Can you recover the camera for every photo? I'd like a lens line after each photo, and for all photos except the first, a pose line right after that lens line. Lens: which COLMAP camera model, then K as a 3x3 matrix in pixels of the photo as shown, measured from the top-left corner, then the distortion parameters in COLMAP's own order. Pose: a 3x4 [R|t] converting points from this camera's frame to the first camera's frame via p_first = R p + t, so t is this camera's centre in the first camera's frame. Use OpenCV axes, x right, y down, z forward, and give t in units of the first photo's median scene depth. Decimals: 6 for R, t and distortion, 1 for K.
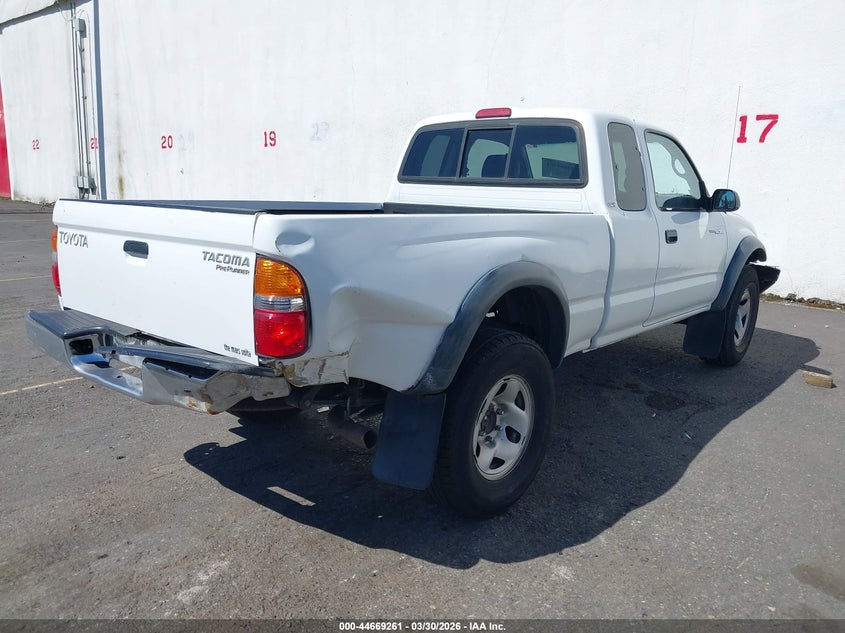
lens RADIAL K [[687.5, 0, 422.7], [0, 687.5, 302.9], [0, 0, 1]] dist [0.002503, -0.000121]
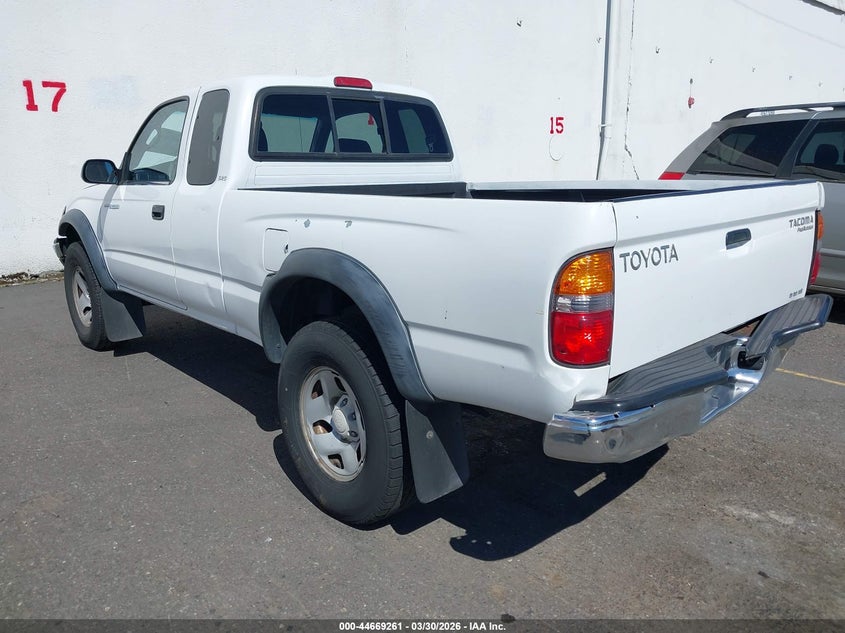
lens RADIAL K [[697.8, 0, 418.9], [0, 697.8, 315.9], [0, 0, 1]] dist [0.001705, 0.001228]
pose [[0.083498, -0.240539, 0.967042, -0.881796], [0.183213, 0.957593, 0.222369, -0.169344], [-0.979521, 0.158607, 0.124027, 0.853041]]
